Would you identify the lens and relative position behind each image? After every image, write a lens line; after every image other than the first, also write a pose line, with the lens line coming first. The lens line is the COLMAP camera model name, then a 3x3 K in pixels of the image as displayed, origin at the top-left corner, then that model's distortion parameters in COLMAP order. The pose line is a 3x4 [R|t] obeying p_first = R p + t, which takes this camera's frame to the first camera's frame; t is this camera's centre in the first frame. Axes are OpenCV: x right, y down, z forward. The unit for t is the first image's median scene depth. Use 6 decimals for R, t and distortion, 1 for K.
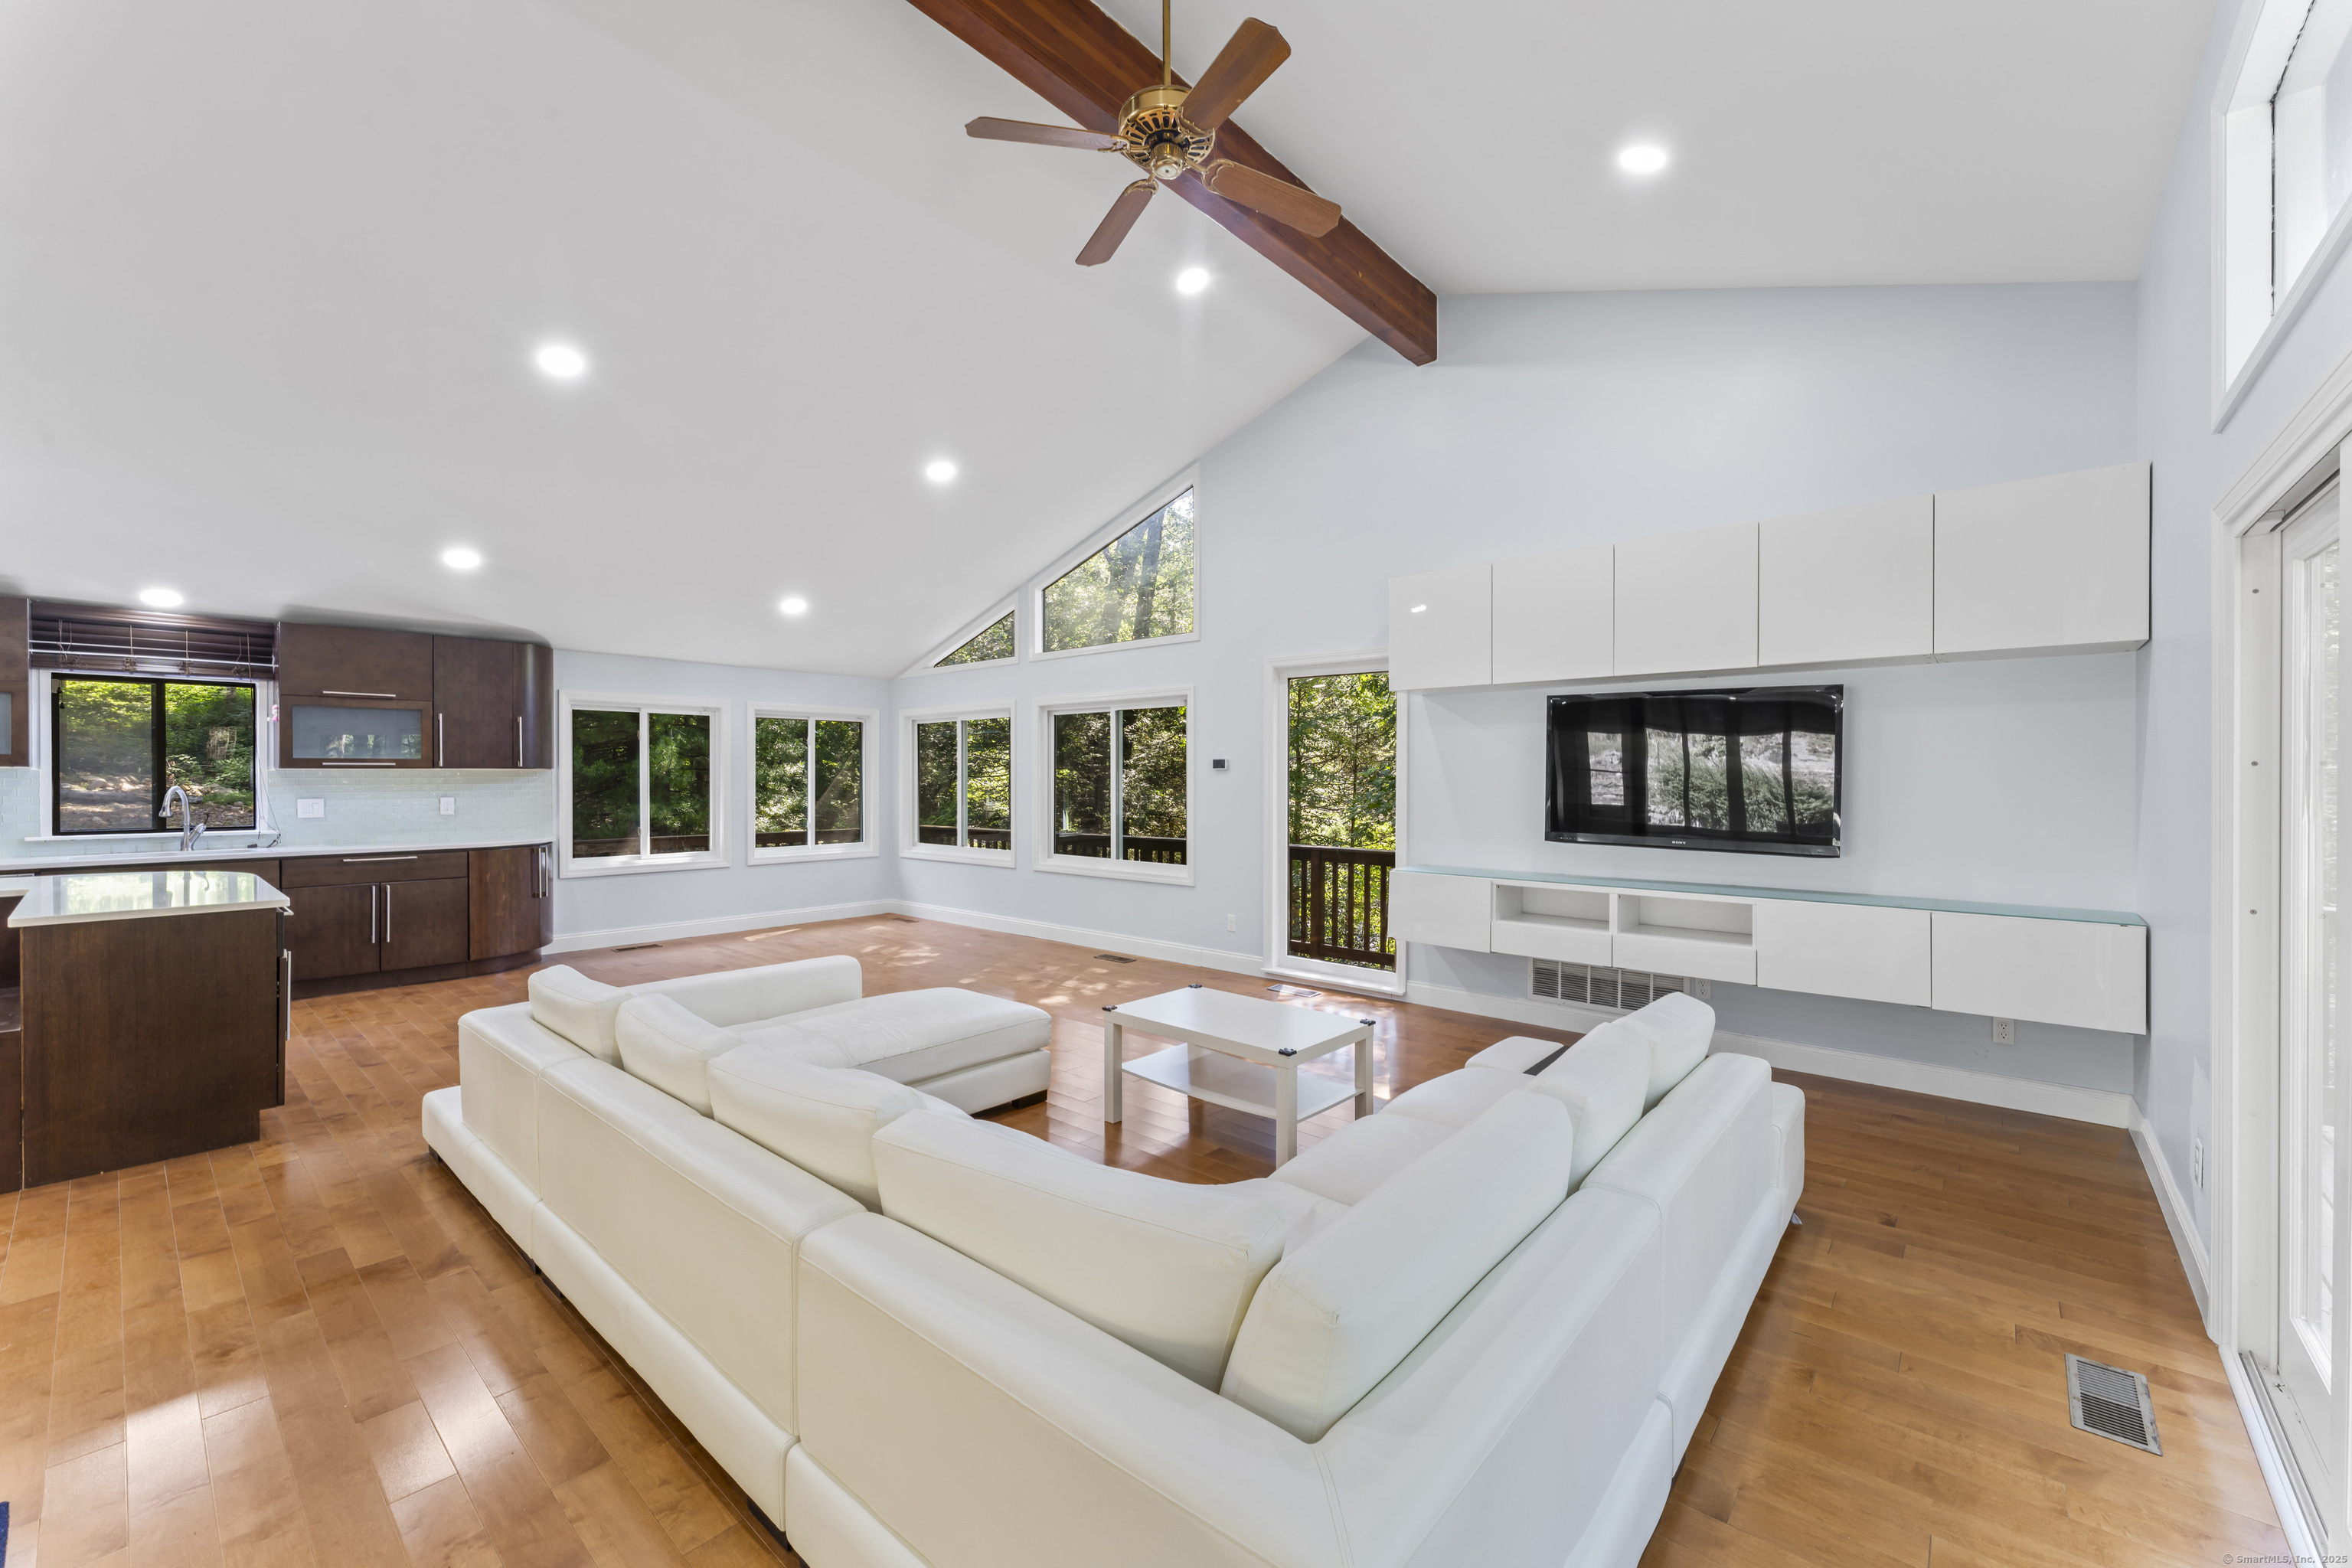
lens RADIAL K [[946.4, 0, 1155.7], [0, 946.4, 780.0], [0, 0, 1]] dist [-0.001695, -0.000198]
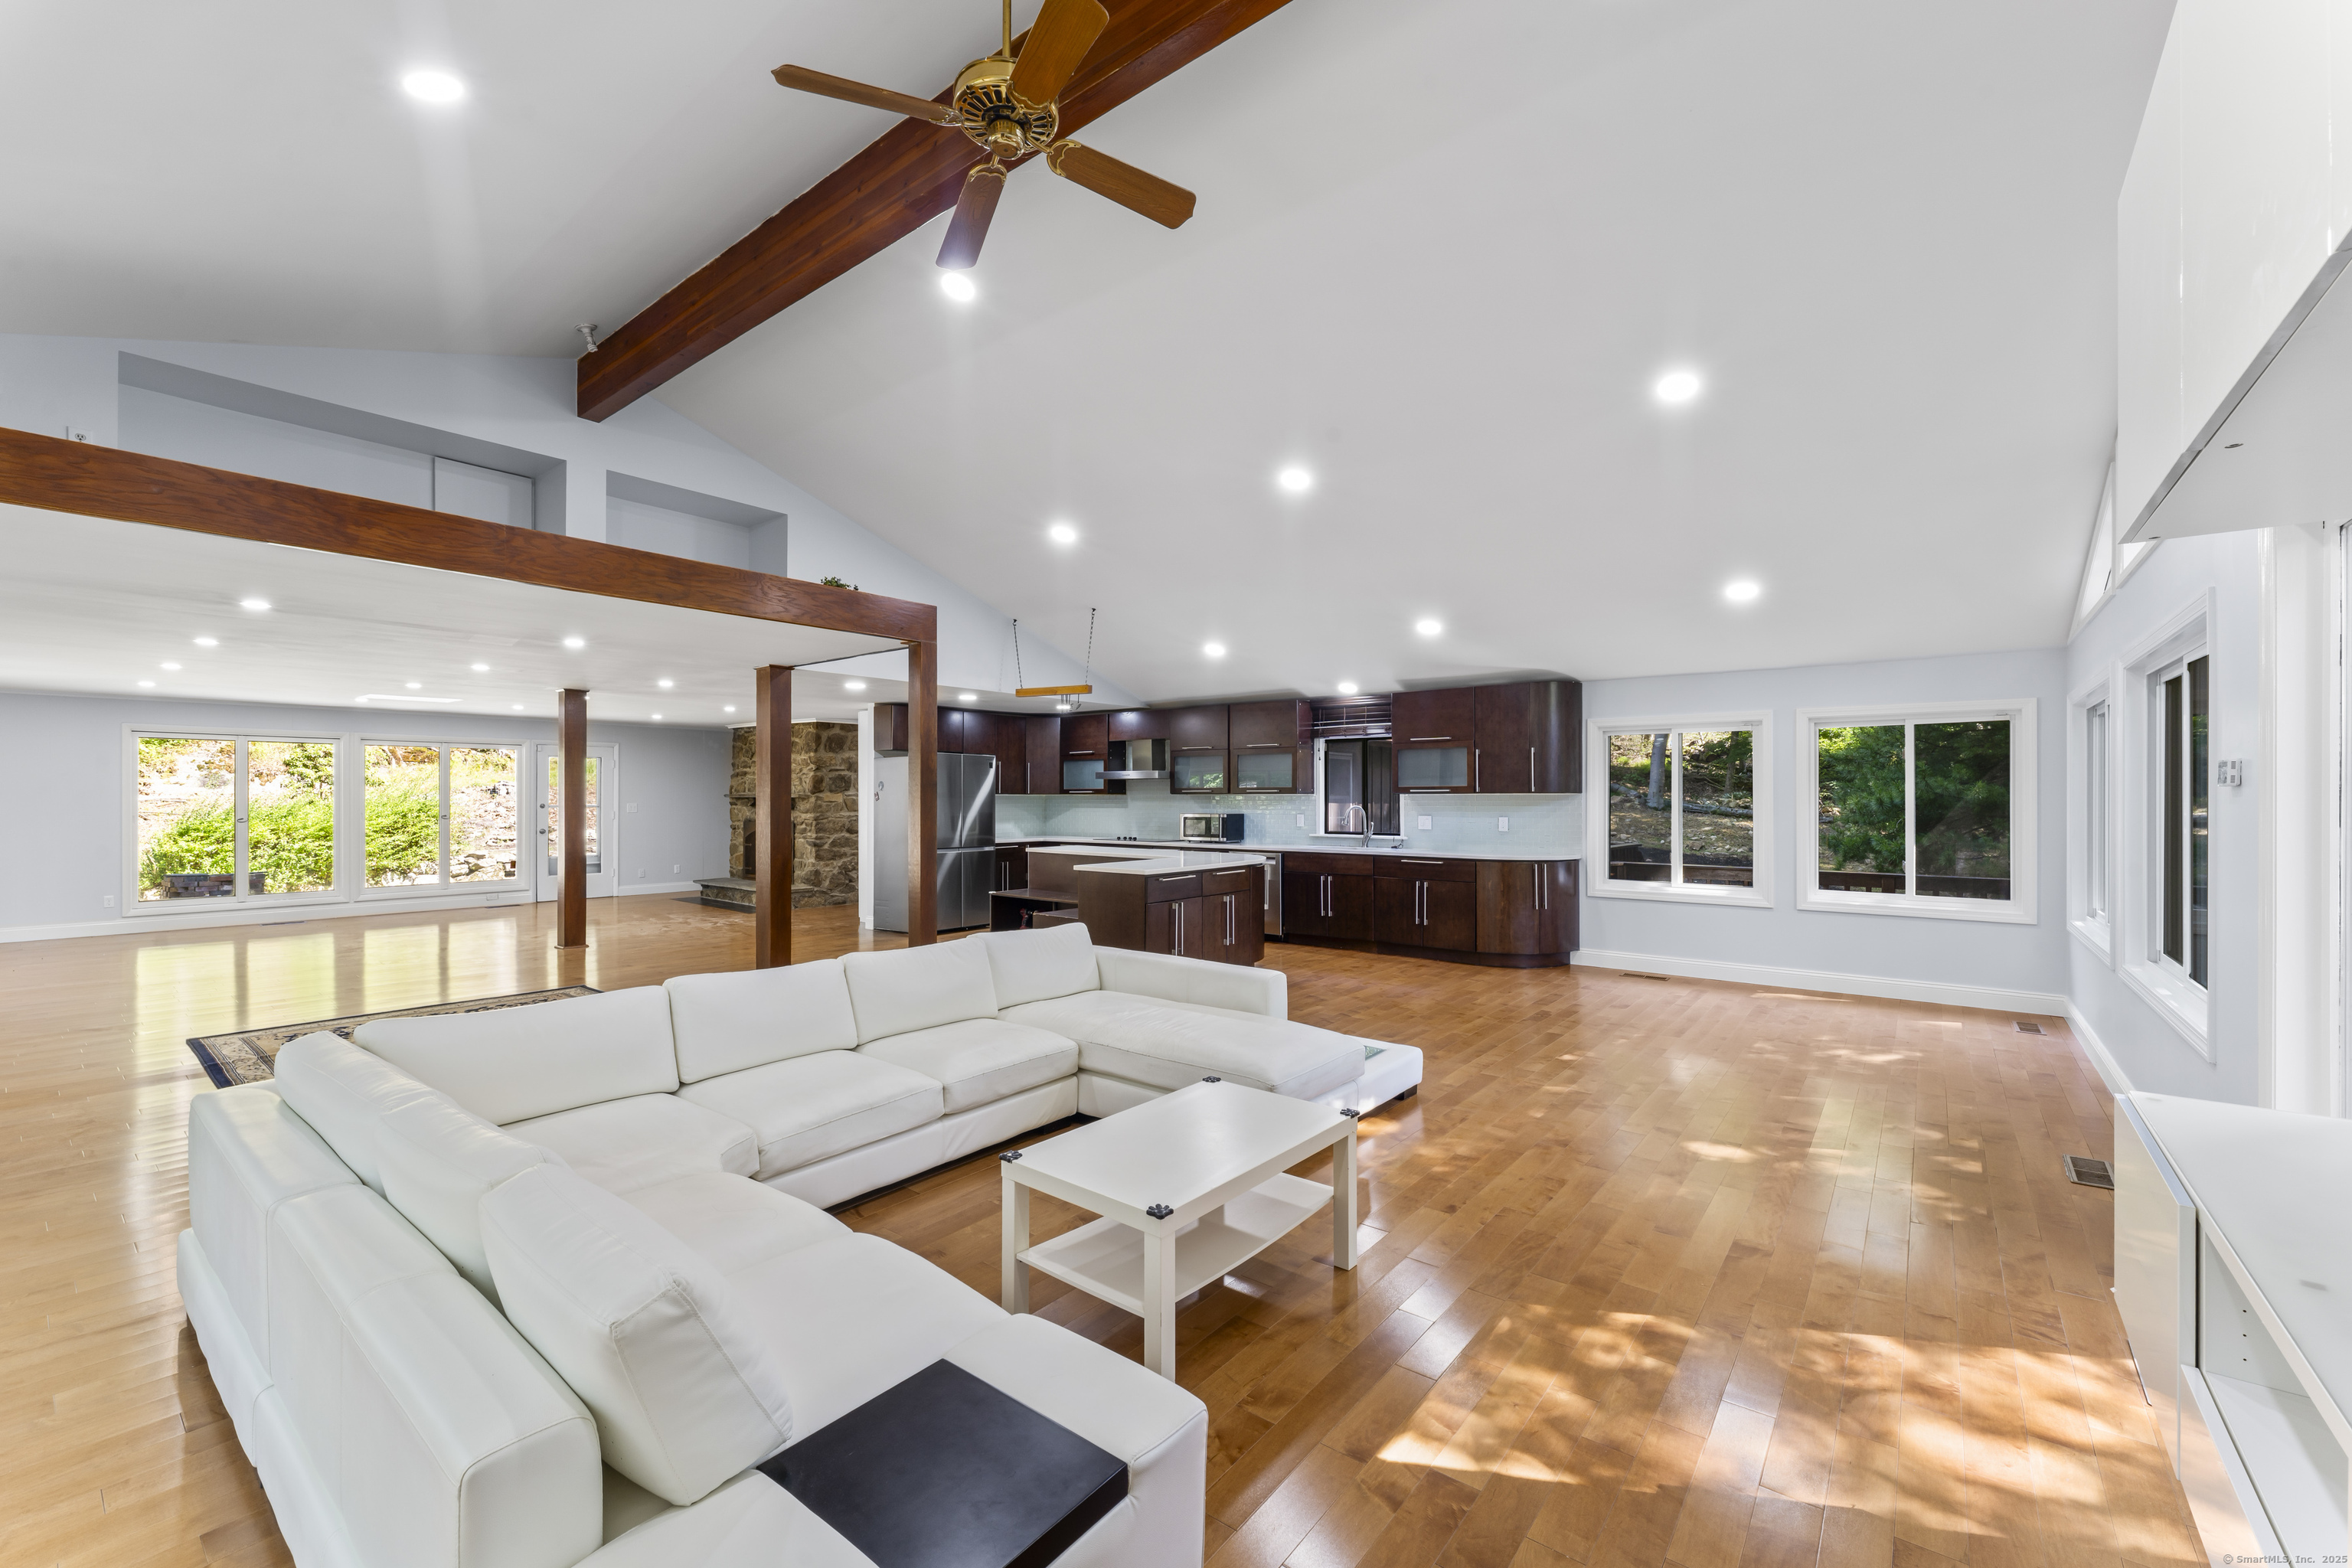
lens RADIAL K [[946.4, 0, 1166.5], [0, 946.4, 795.5], [0, 0, 1]] dist [-0.001695, -0.000198]
pose [[0.040206, -0.003683, -0.999185, 0.428519], [-0.007863, 0.999961, -0.004002, -0.001185], [0.999160, 0.008017, 0.040175, 0.494454]]
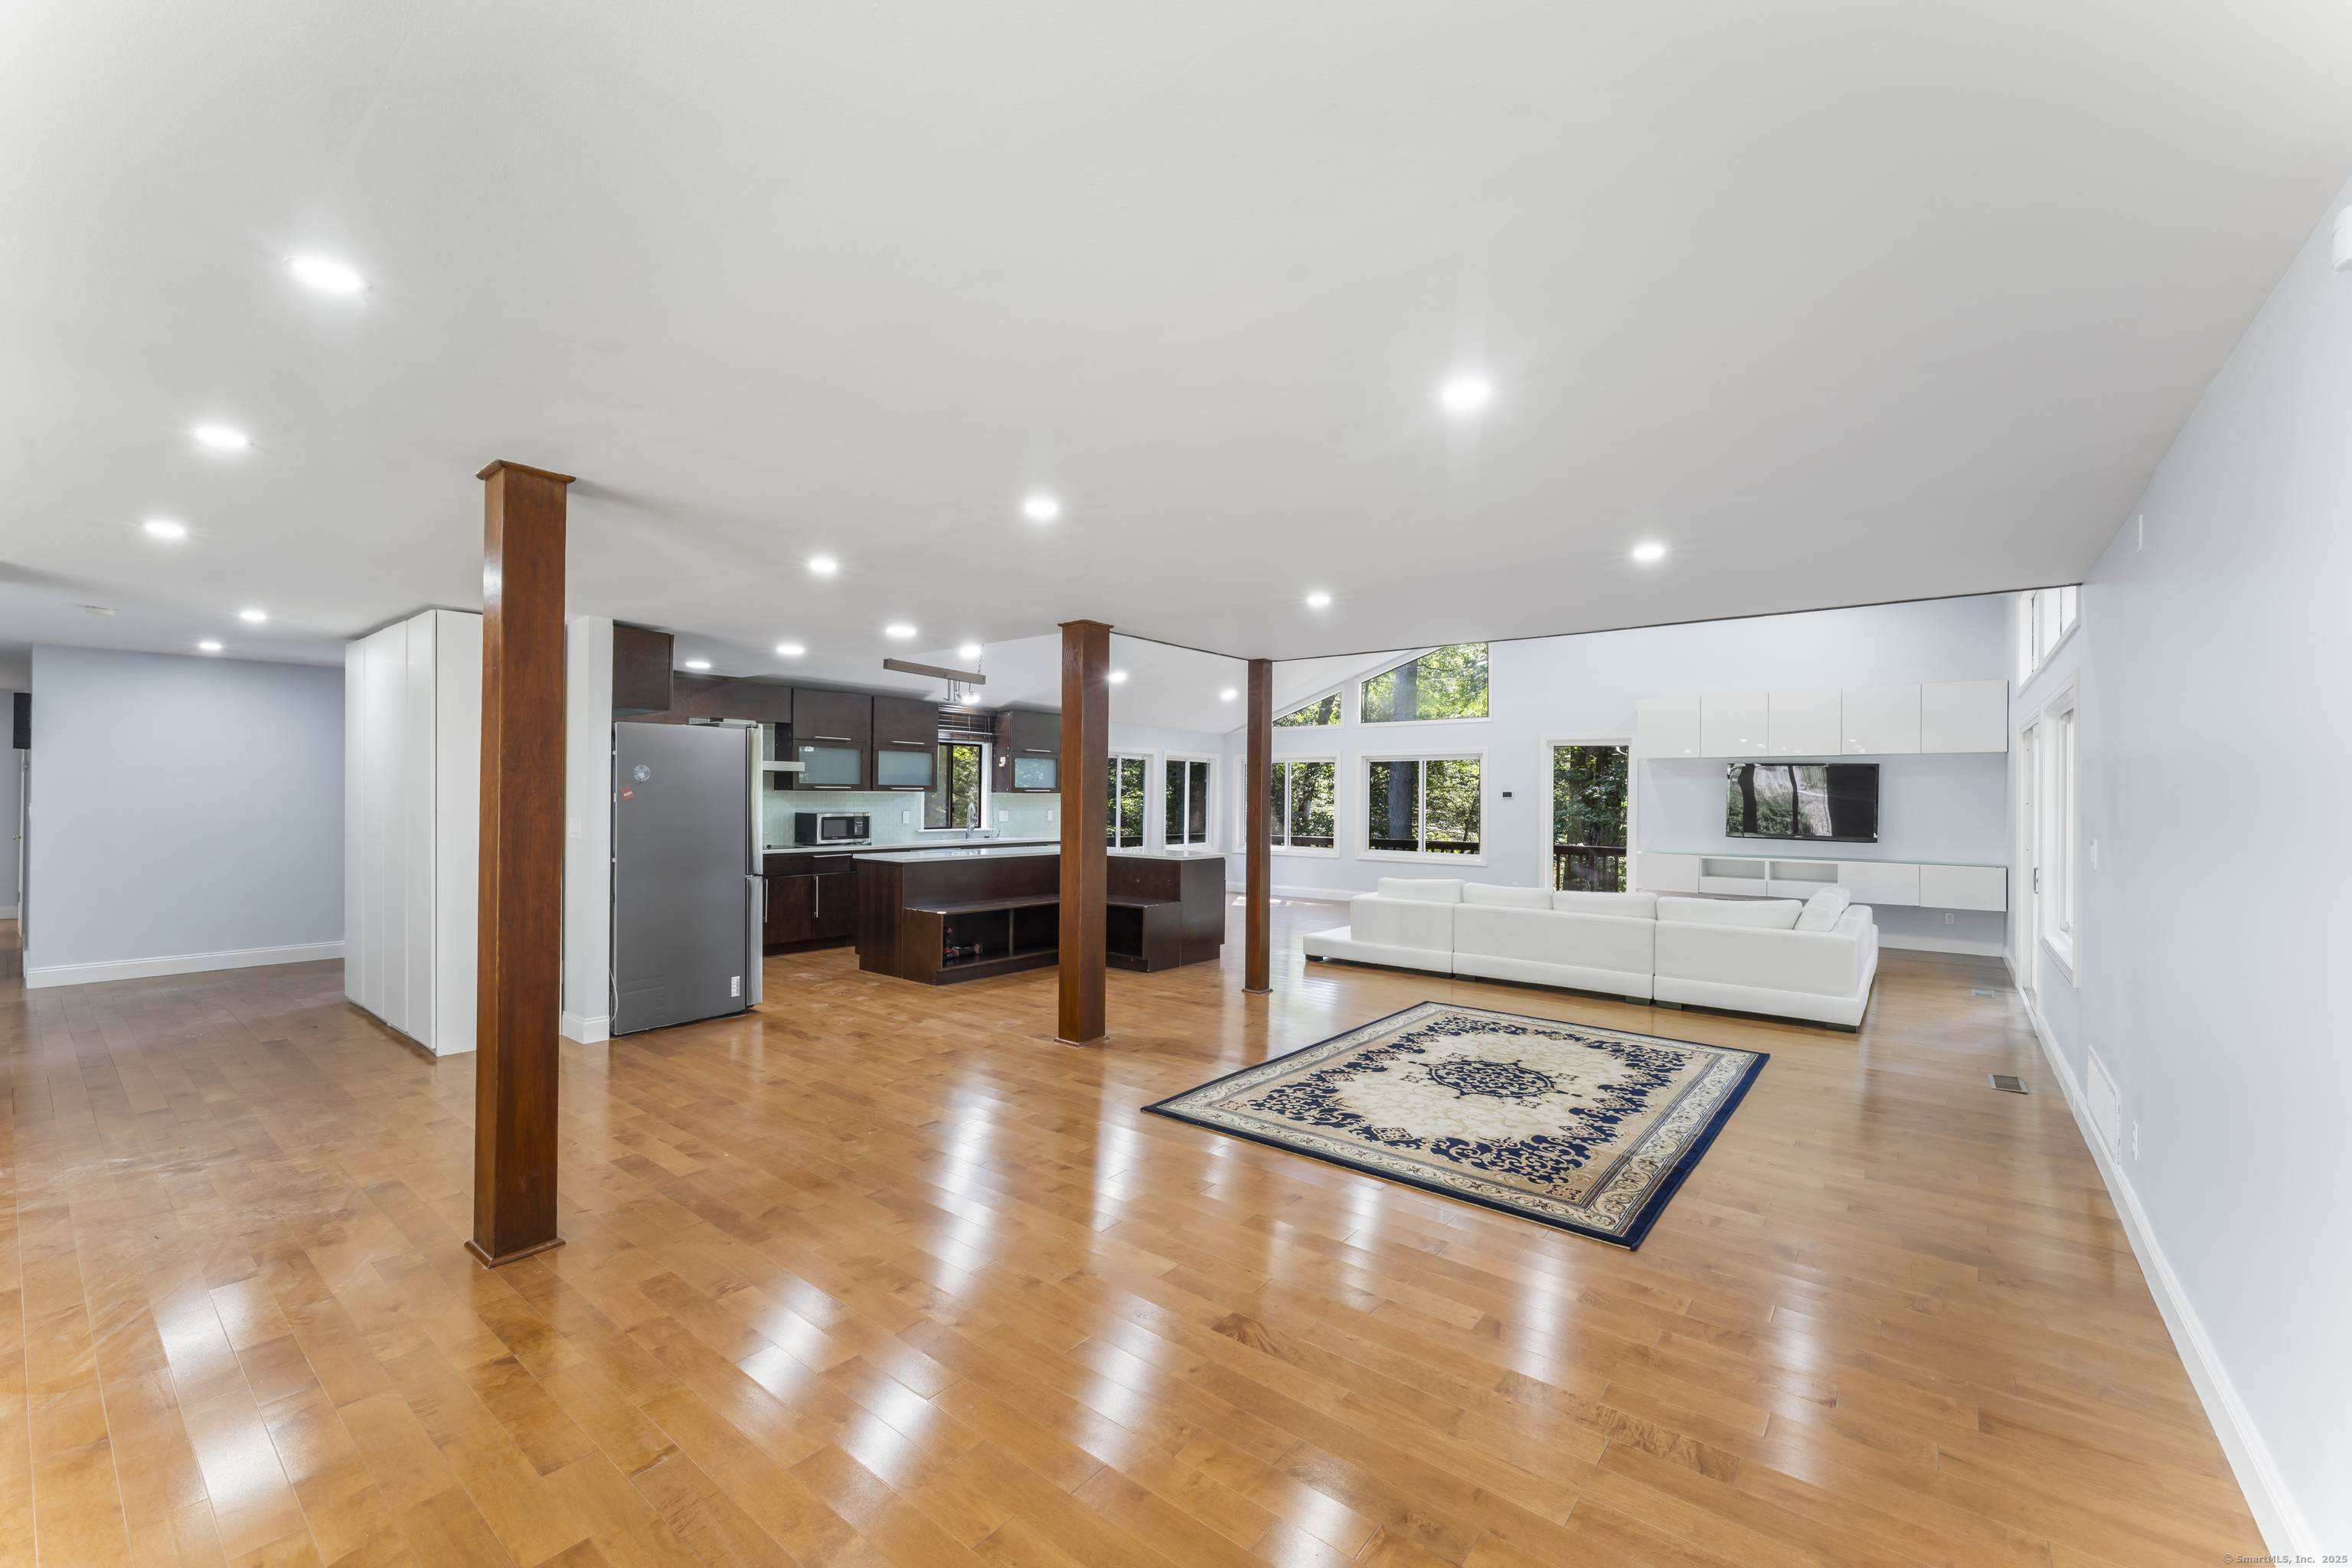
lens RADIAL K [[946.4, 0, 1185.9], [0, 946.4, 790.4], [0, 0, 1]] dist [-0.001695, -0.000198]
pose [[0.998563, 0.009531, 0.052742, -0.576592], [-0.008686, 0.999831, -0.016212, 0.007227], [-0.052888, 0.015731, 0.998477, -0.638707]]
